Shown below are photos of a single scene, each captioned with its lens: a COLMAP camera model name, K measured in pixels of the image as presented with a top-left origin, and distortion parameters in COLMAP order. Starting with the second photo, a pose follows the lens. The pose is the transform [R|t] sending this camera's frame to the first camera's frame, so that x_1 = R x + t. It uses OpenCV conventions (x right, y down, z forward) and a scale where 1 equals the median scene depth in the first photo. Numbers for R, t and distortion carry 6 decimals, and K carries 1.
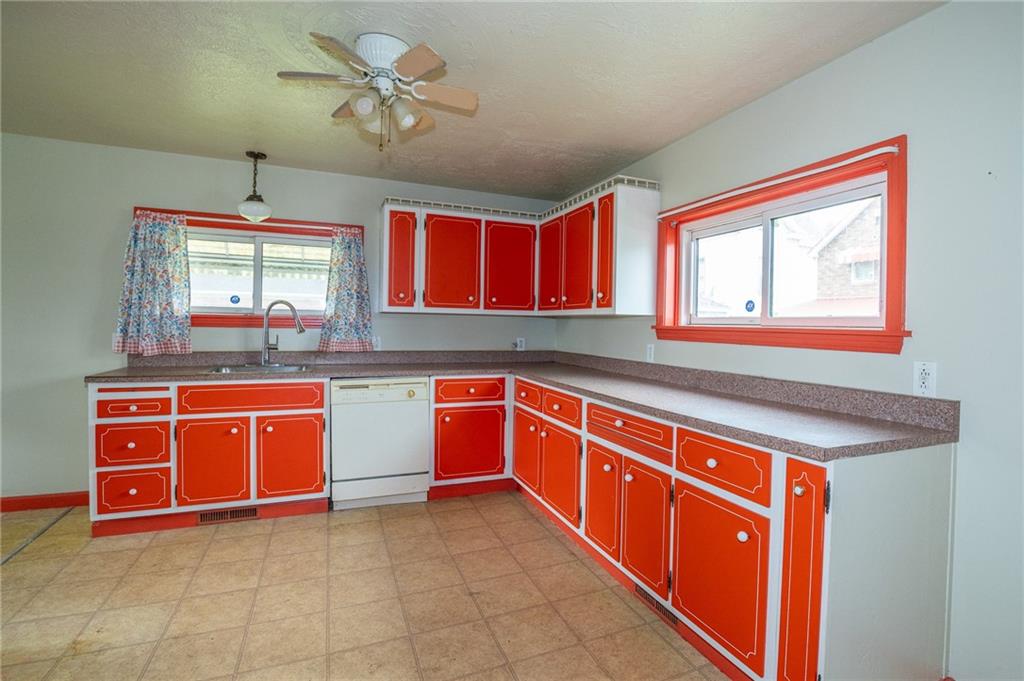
lens RADIAL K [[492.6, 0, 514.8], [0, 492.6, 326.8], [0, 0, 1]] dist [-0.003246, -0.000152]
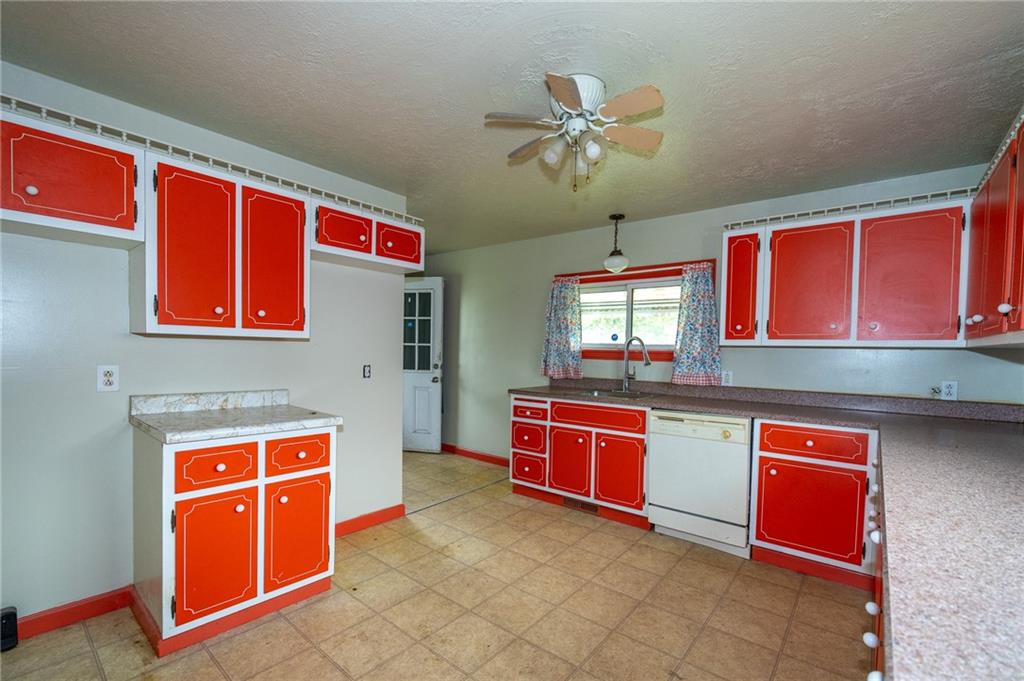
lens RADIAL K [[436.9, 0, 541.7], [0, 436.9, 364.0], [0, 0, 1]] dist [-0.000486, 0.000079]
pose [[0.518795, 0.020221, -0.854660, 0.313675], [-0.015013, 0.999782, 0.014542, -0.001679], [0.854767, 0.005287, 0.518985, 0.297823]]
